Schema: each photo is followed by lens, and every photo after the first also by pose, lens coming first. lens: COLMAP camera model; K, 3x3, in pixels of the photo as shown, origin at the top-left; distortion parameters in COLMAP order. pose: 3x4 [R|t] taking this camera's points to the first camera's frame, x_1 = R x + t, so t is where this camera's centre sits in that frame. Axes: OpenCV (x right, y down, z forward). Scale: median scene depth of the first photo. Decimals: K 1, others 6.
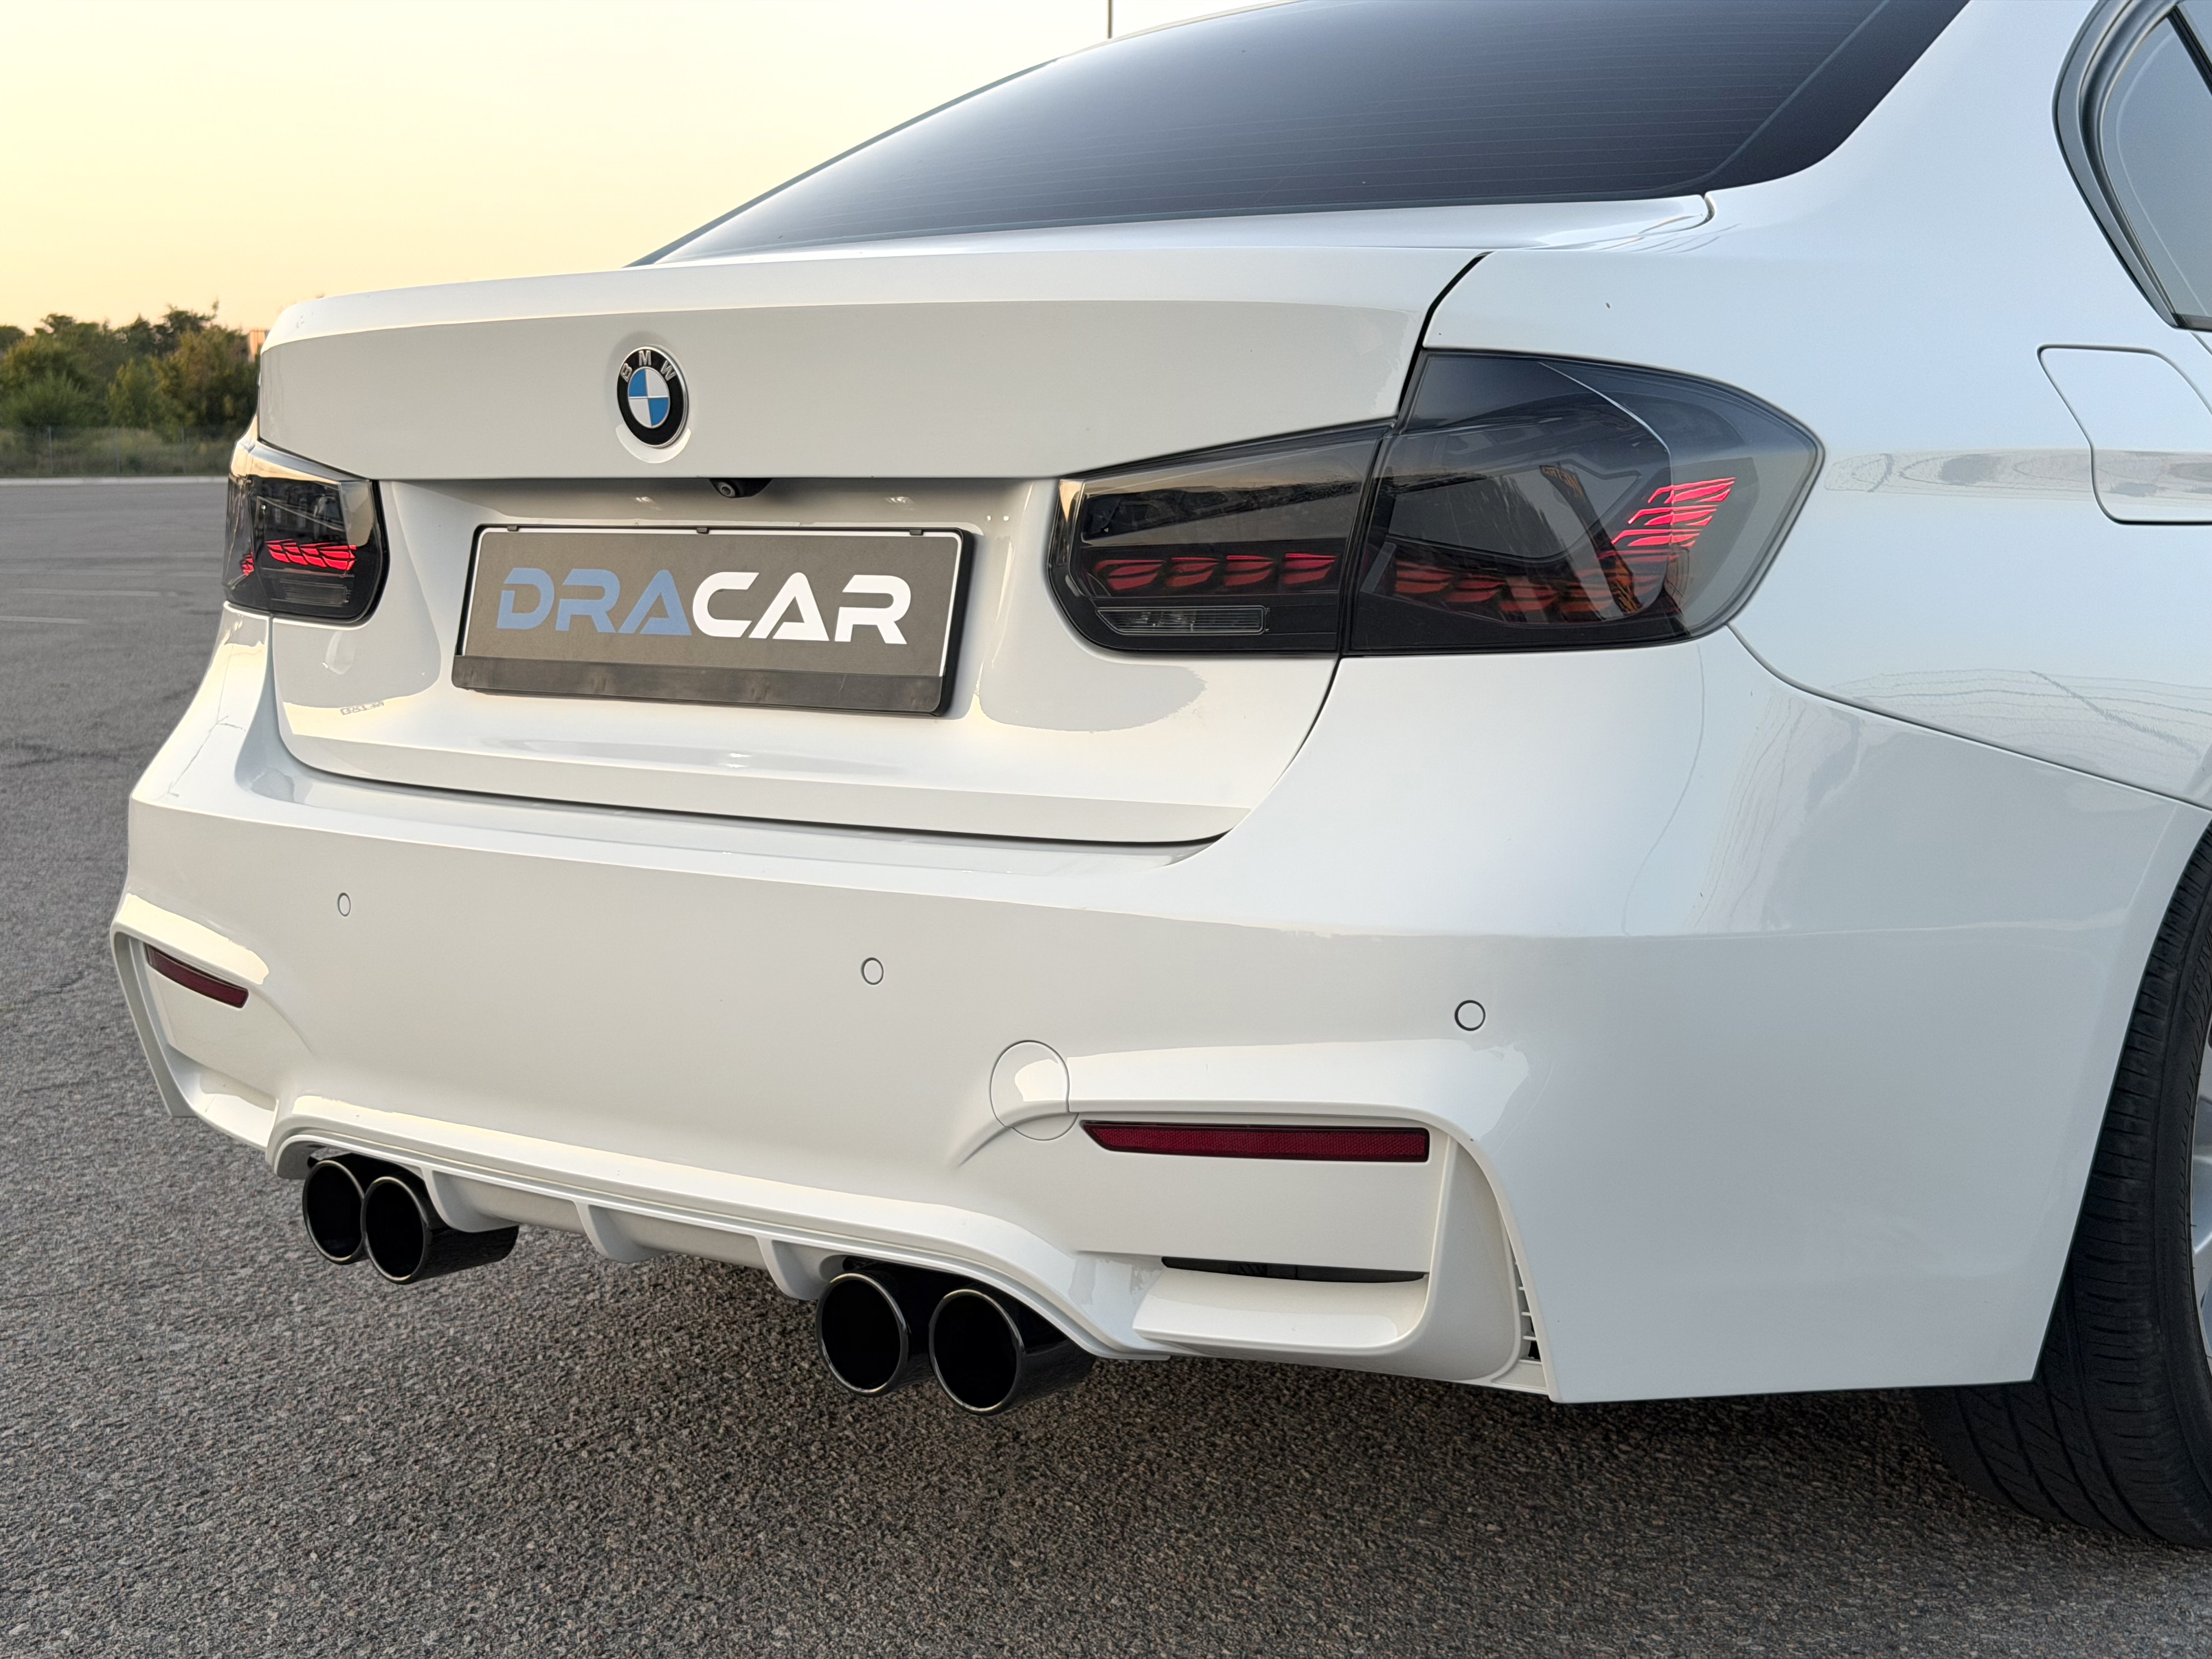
lens RADIAL K [[3133.5, 0, 1129.6], [0, 3133.5, 825.5], [0, 0, 1]] dist [0.142744, -0.071748]
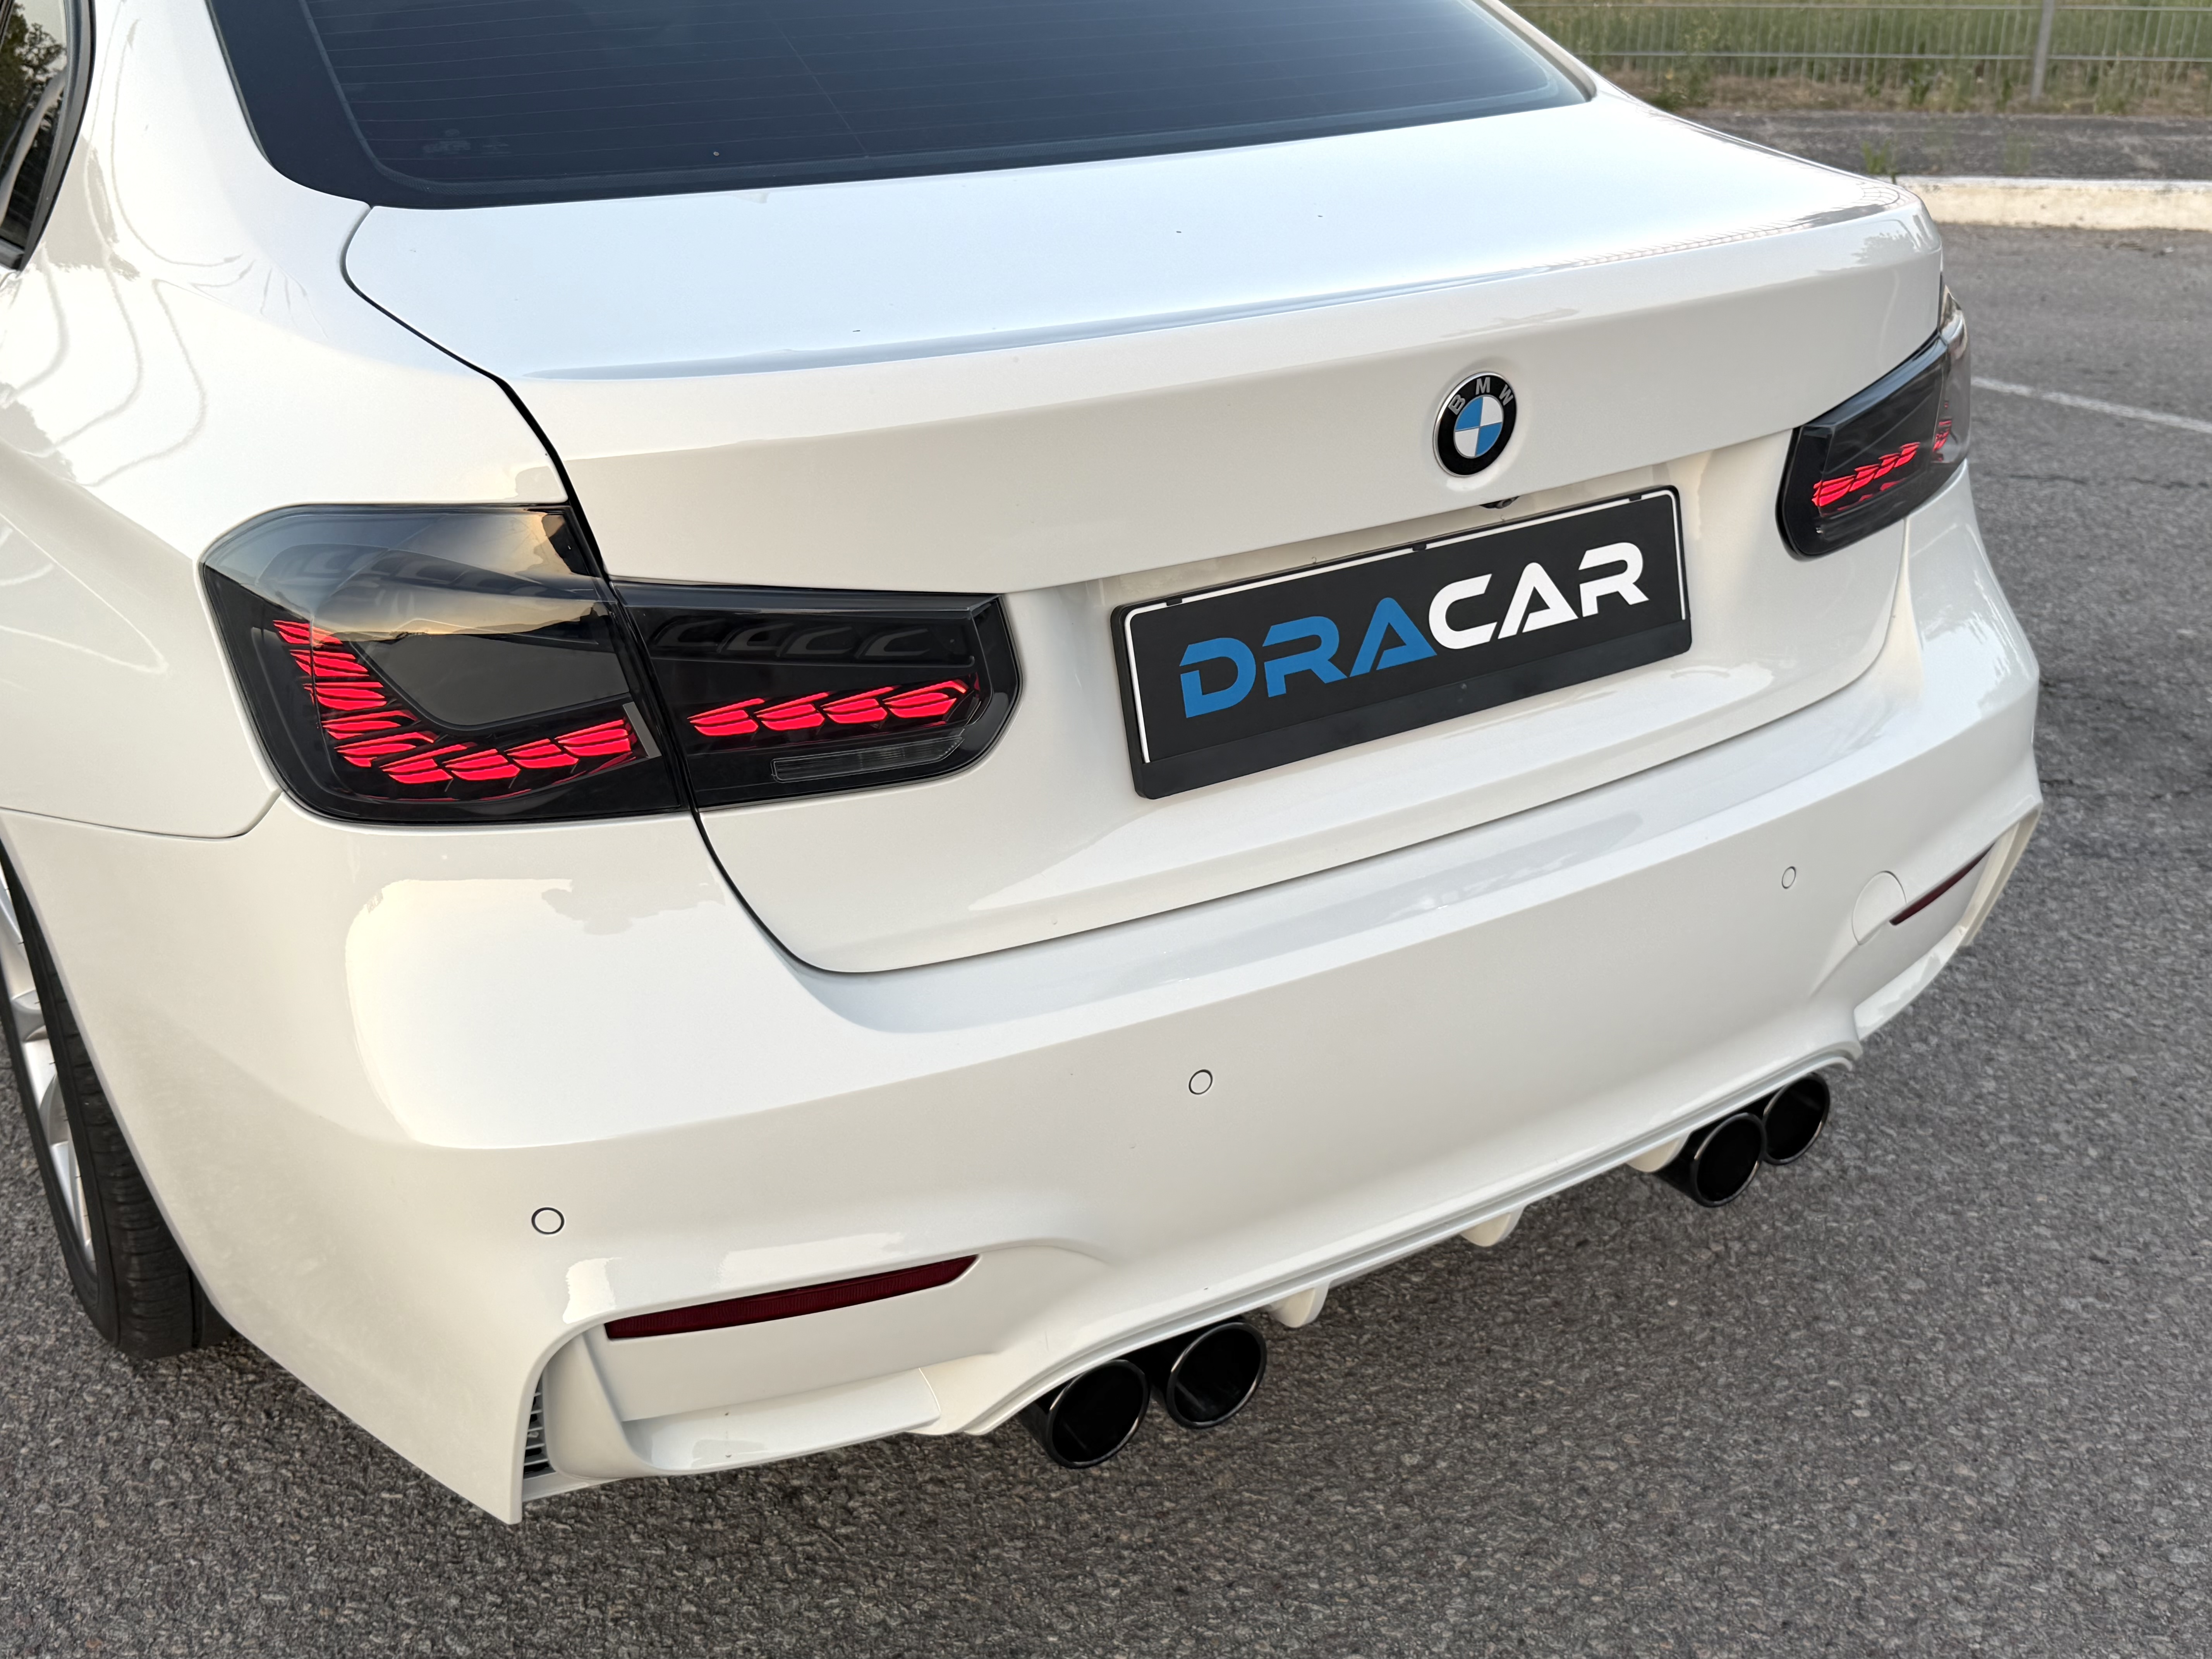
lens RADIAL K [[2232.0, 0, 1120.2], [0, 2232.0, 809.3], [0, 0, 1]] dist [0.152742, -0.367620]
pose [[0.310445, -0.370600, 0.875374, -0.810682], [0.119314, 0.928782, 0.350897, -0.276522], [-0.943074, -0.004490, 0.332553, 0.875355]]
